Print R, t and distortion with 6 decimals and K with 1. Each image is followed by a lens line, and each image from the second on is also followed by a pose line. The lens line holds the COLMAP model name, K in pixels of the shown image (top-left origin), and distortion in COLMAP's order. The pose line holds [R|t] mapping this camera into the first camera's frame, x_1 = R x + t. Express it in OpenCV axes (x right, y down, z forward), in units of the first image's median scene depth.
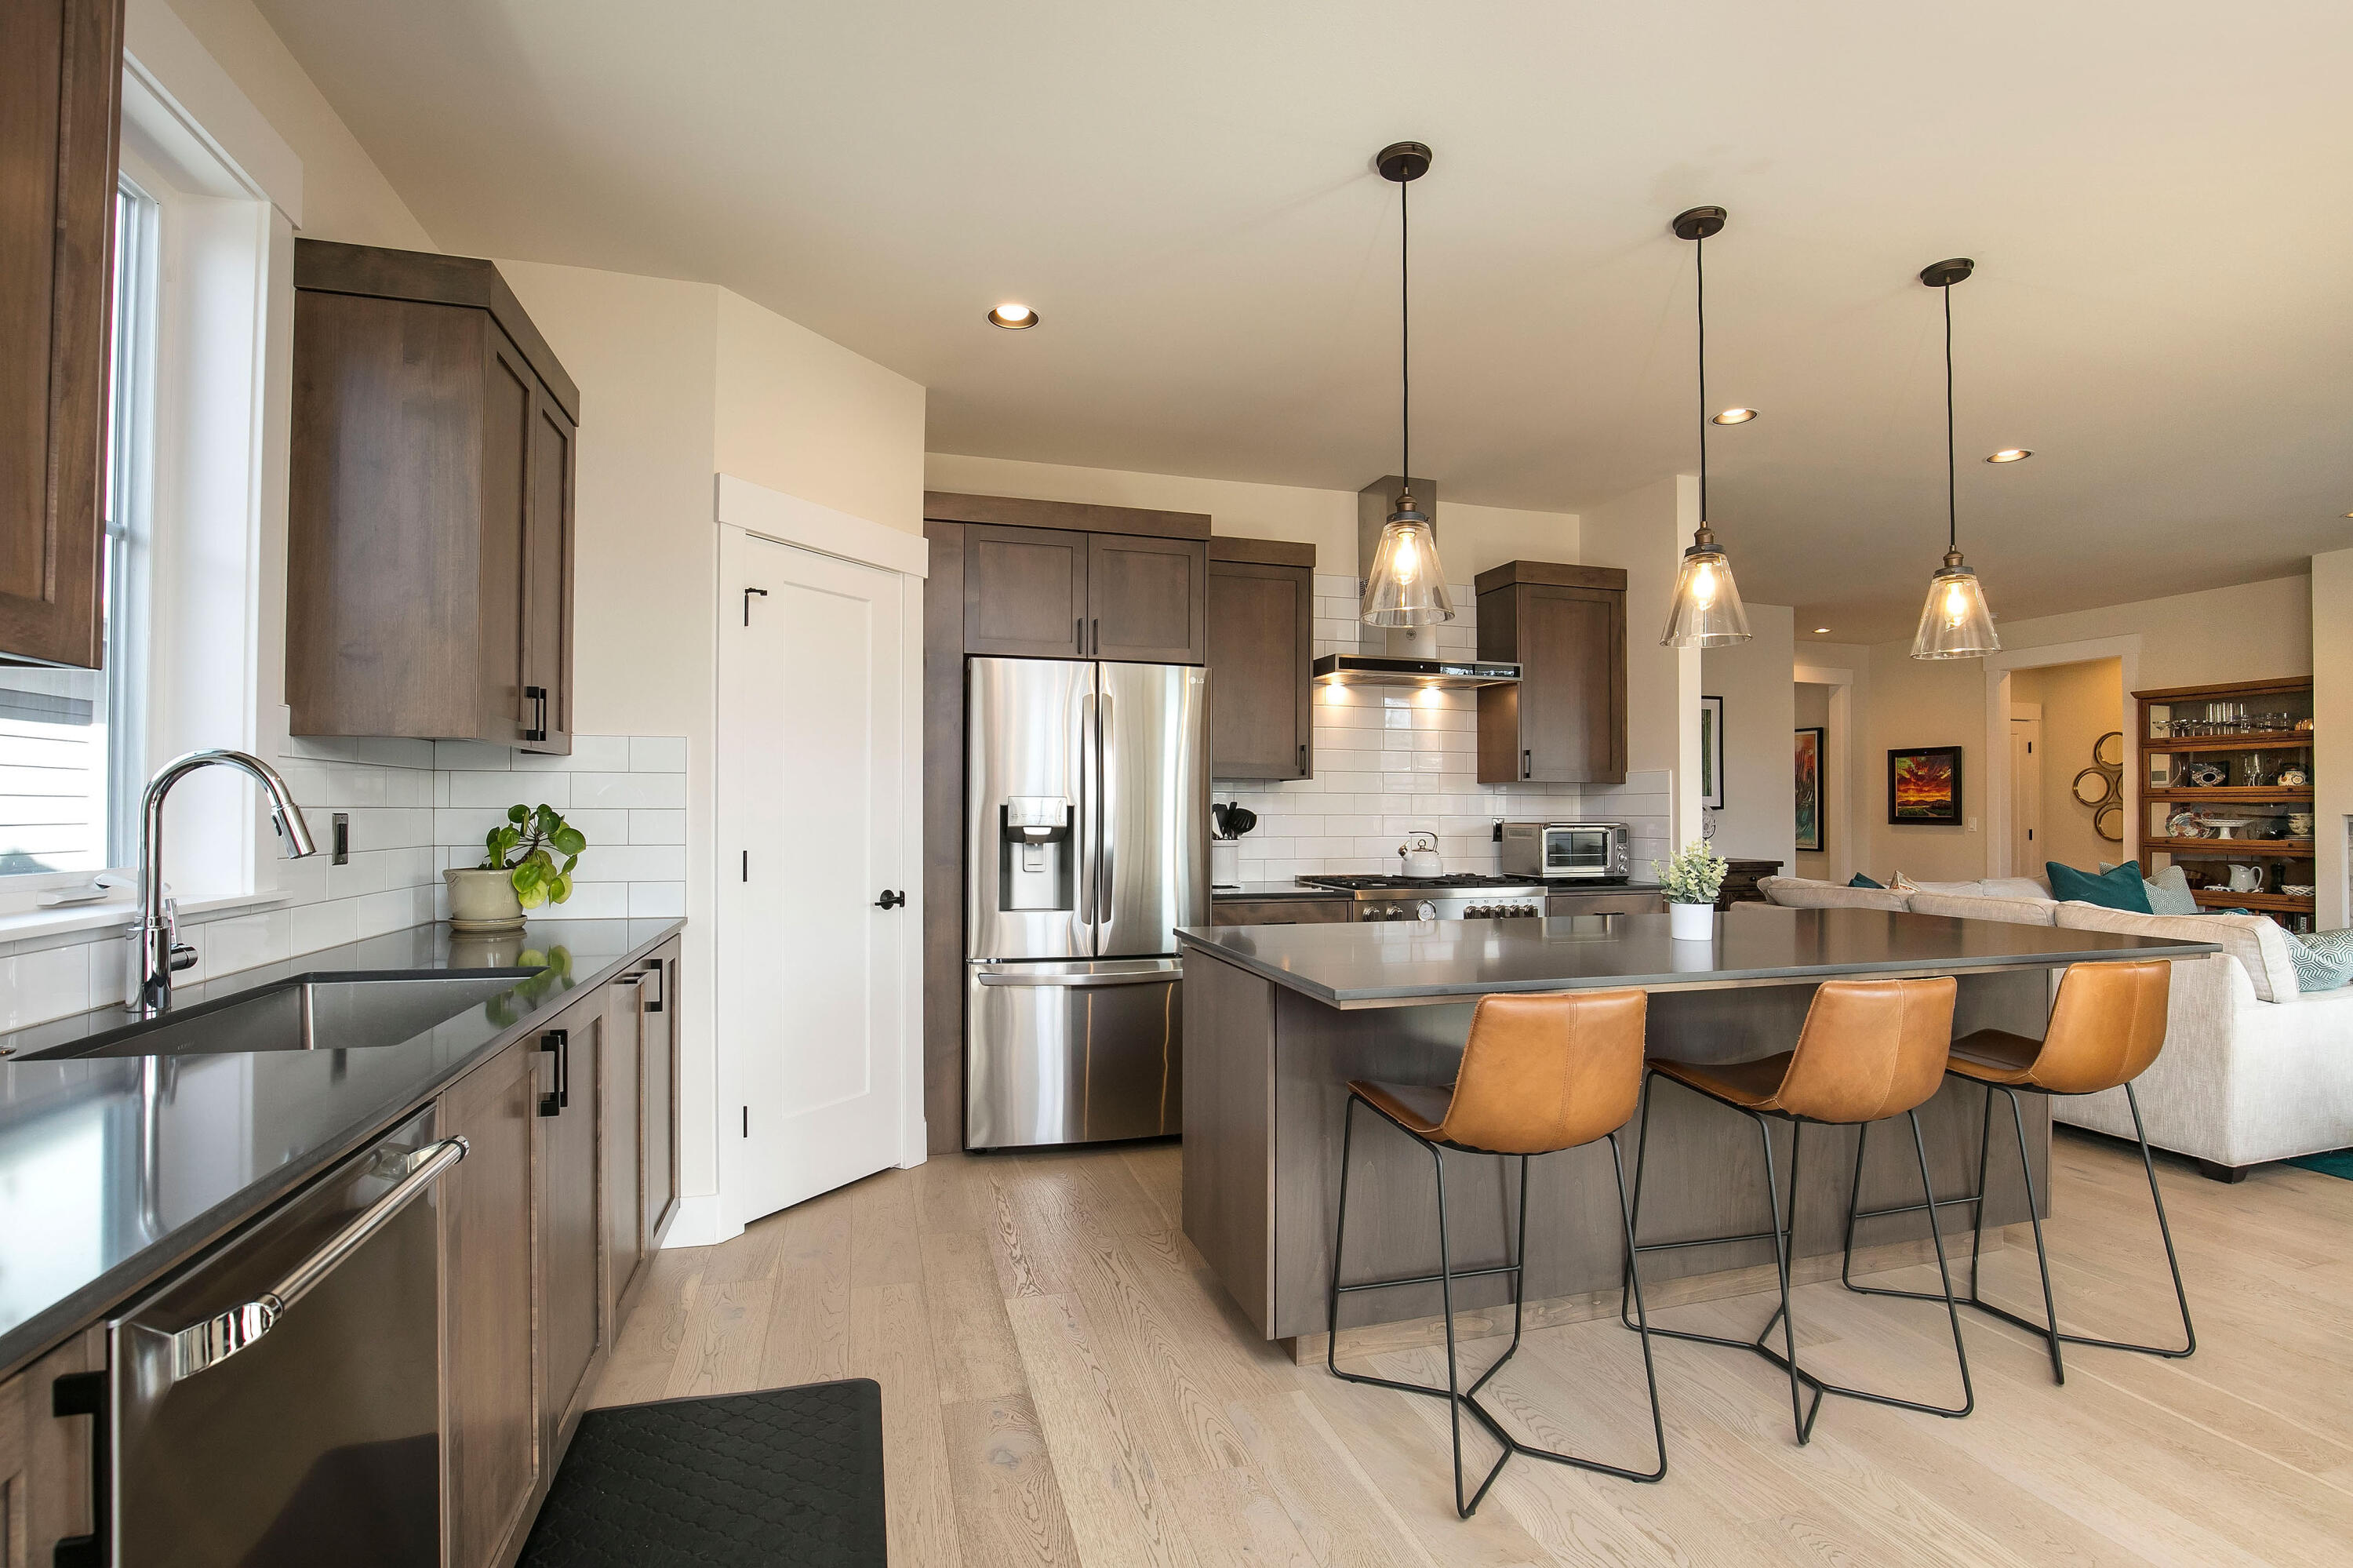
lens RADIAL K [[1083.3, 0, 1240.2], [0, 1083.3, 798.0], [0, 0, 1]] dist [0.000863, 0.000532]
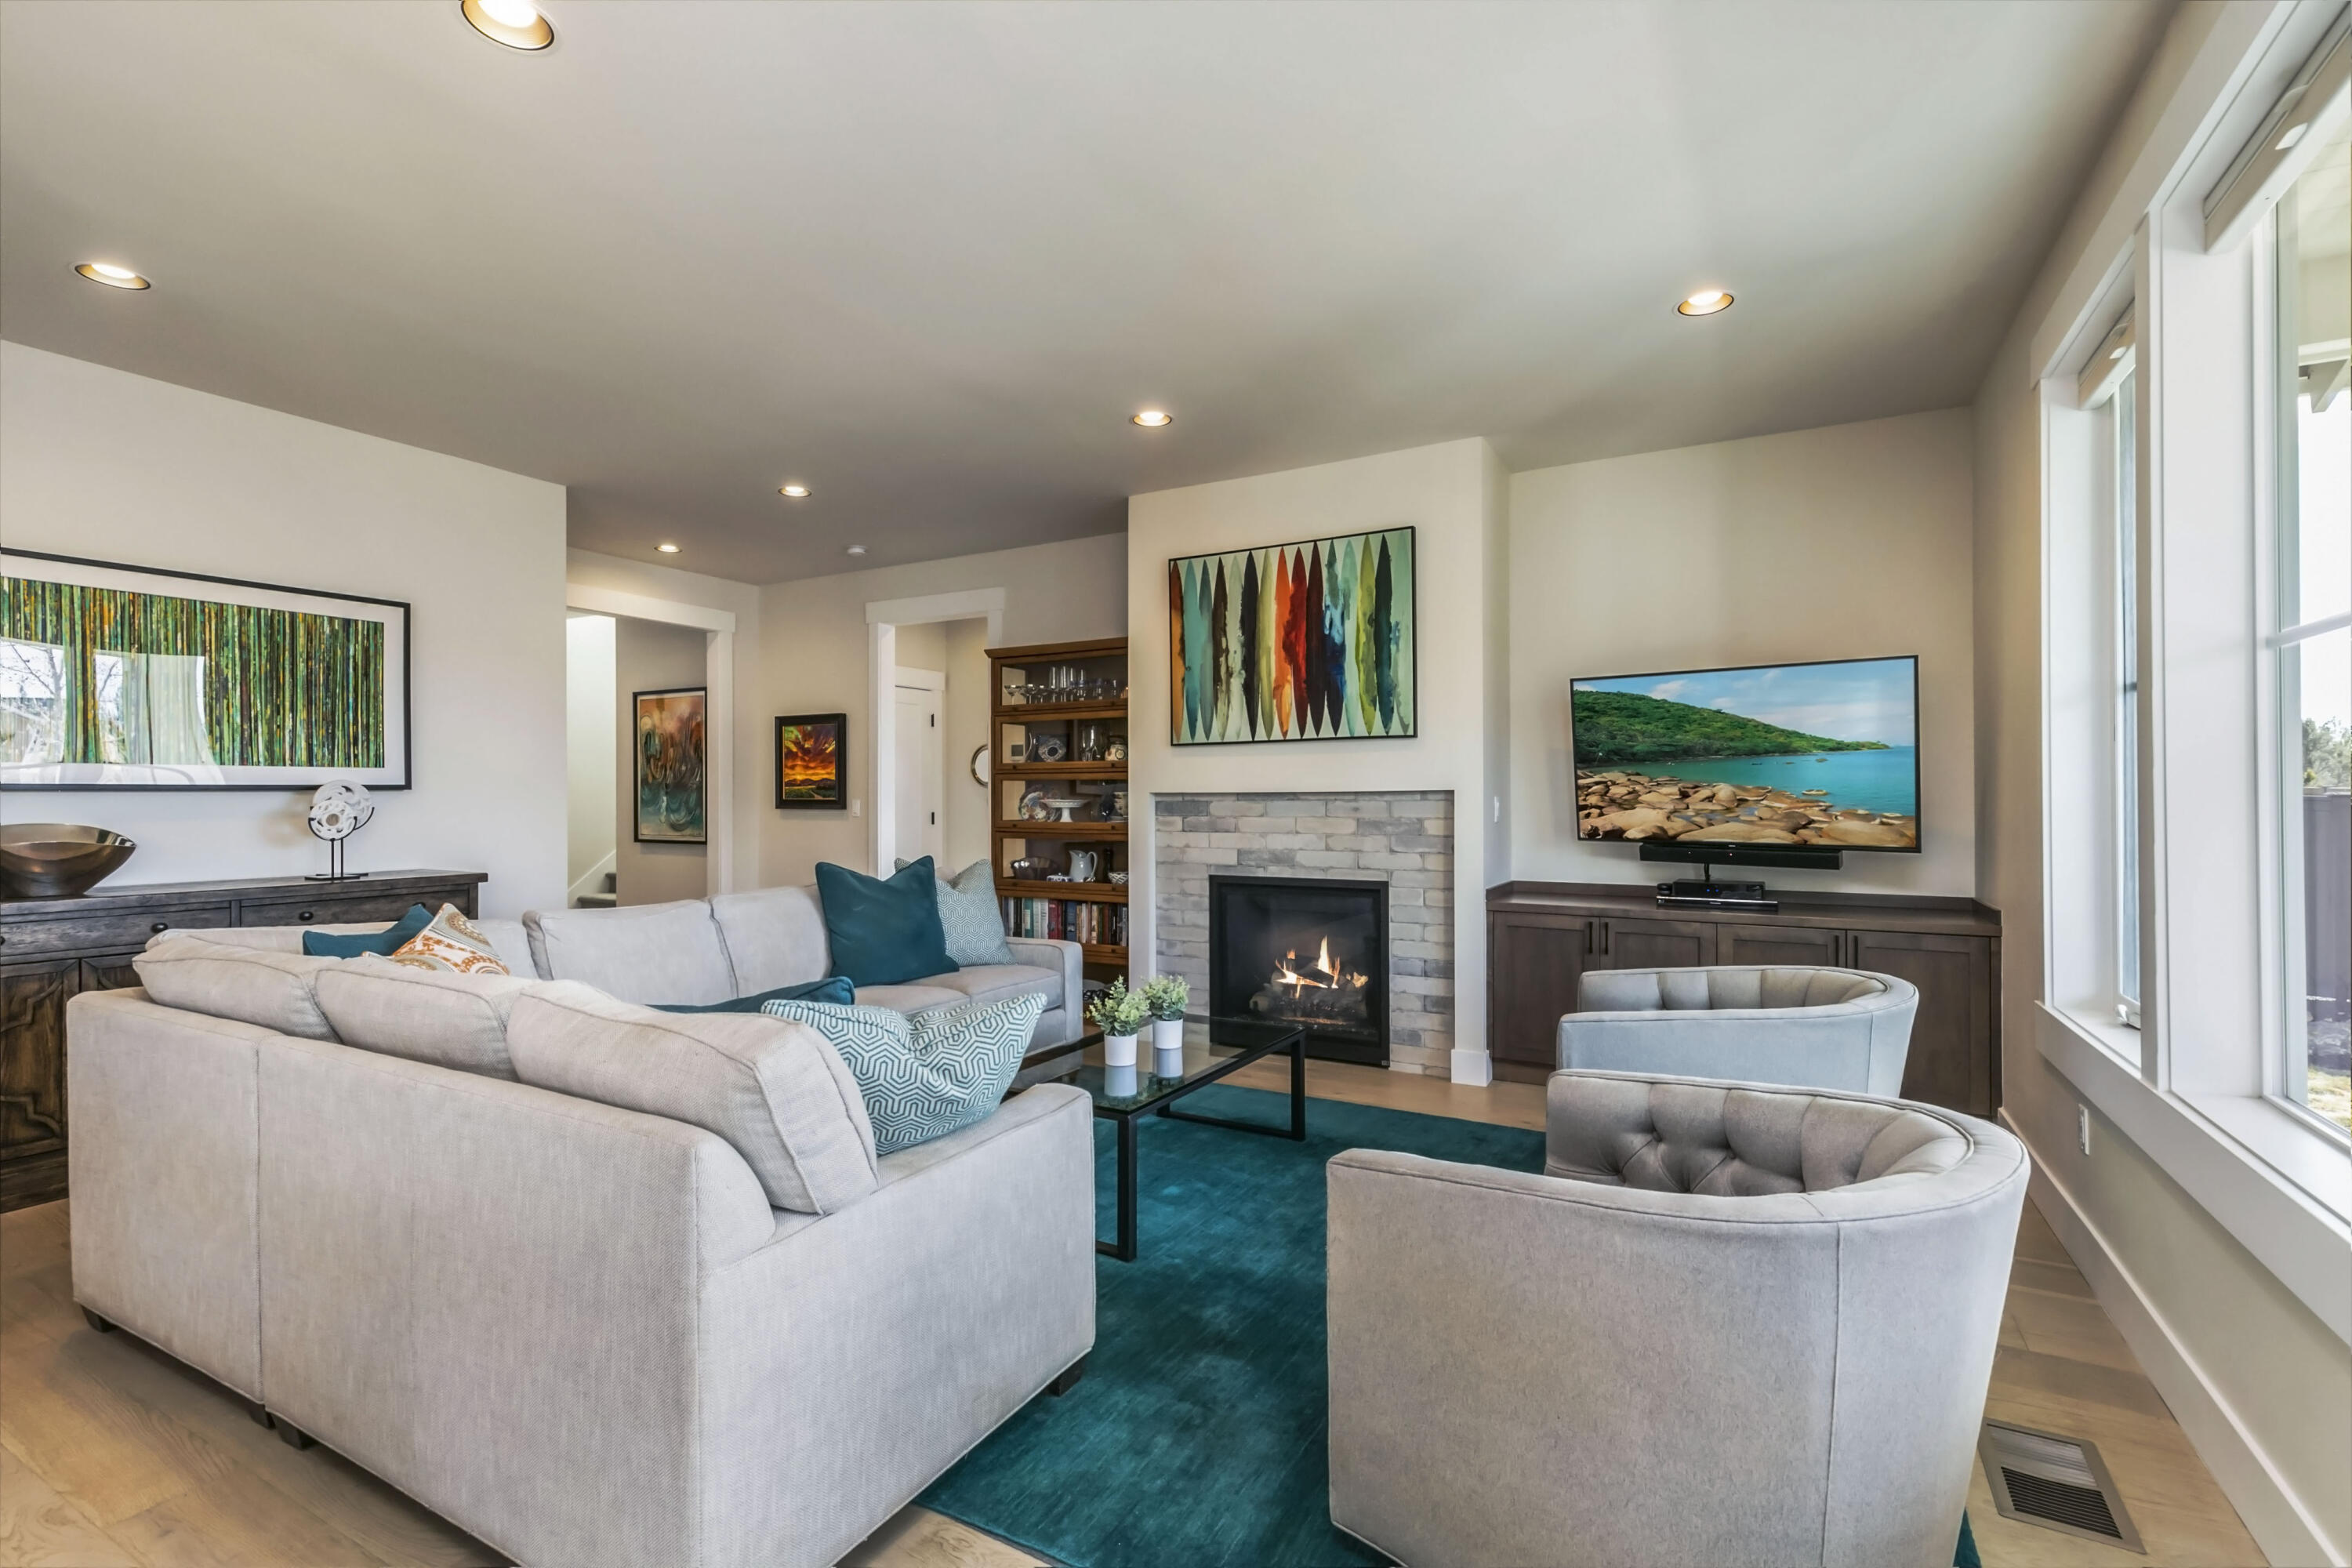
lens RADIAL K [[1082.8, 0, 1169.5], [0, 1082.8, 795.6], [0, 0, 1]] dist [0.000863, 0.000532]
pose [[0.733451, -0.006860, 0.679708, 0.358952], [-0.000927, 0.999938, 0.011093, 0.006772], [-0.679742, -0.008766, 0.733399, 0.287203]]
